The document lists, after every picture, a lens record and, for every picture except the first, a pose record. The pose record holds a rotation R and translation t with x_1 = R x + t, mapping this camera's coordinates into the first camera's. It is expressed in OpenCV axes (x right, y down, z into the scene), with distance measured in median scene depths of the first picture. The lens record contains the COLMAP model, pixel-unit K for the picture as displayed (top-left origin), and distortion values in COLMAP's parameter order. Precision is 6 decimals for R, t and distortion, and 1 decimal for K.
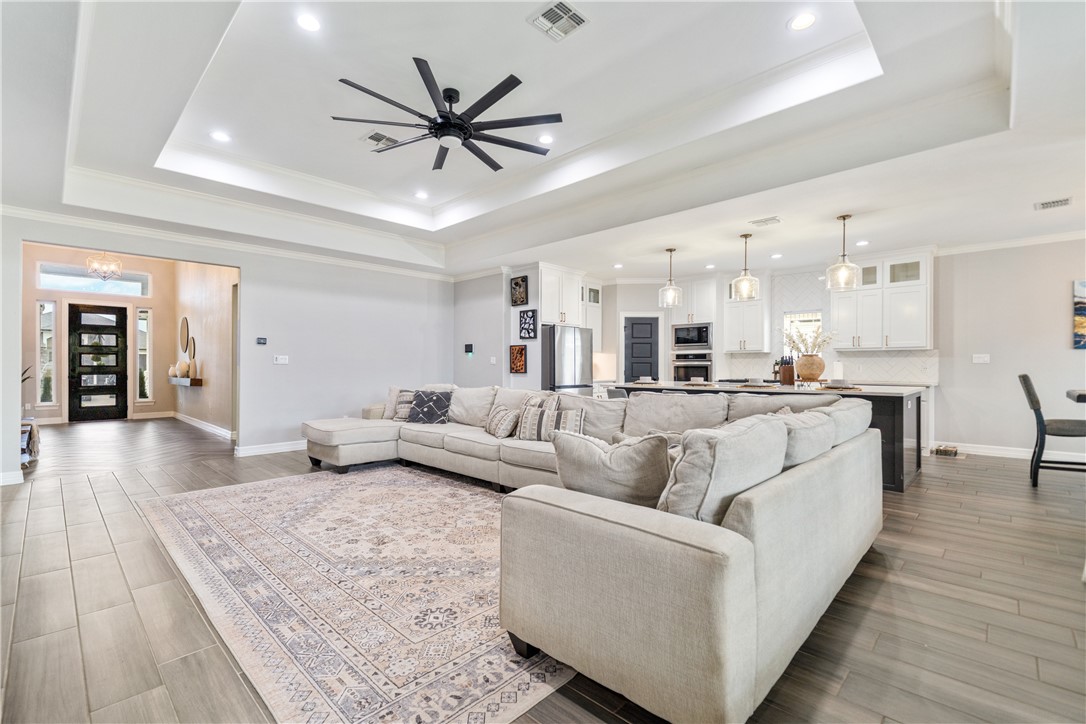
lens RADIAL K [[475.0, 0, 543.0], [0, 475.0, 362.0], [0, 0, 1]] dist [-0.001263, -0.000109]
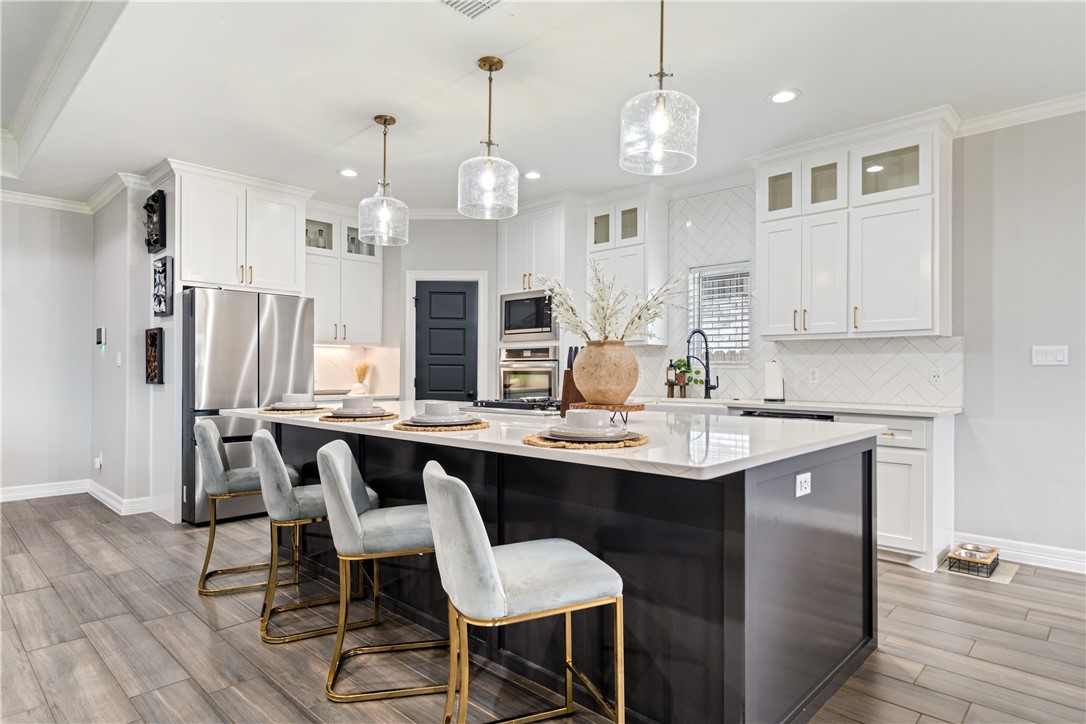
lens RADIAL K [[605.3, 0, 543.0], [0, 605.3, 362.0], [0, 0, 1]] dist [-0.000516, -0.000935]
pose [[0.999988, 0.002267, 0.004248, 0.486173], [-0.002236, 0.999971, -0.007329, 0.005557], [-0.004264, 0.007320, 0.999964, 0.472932]]
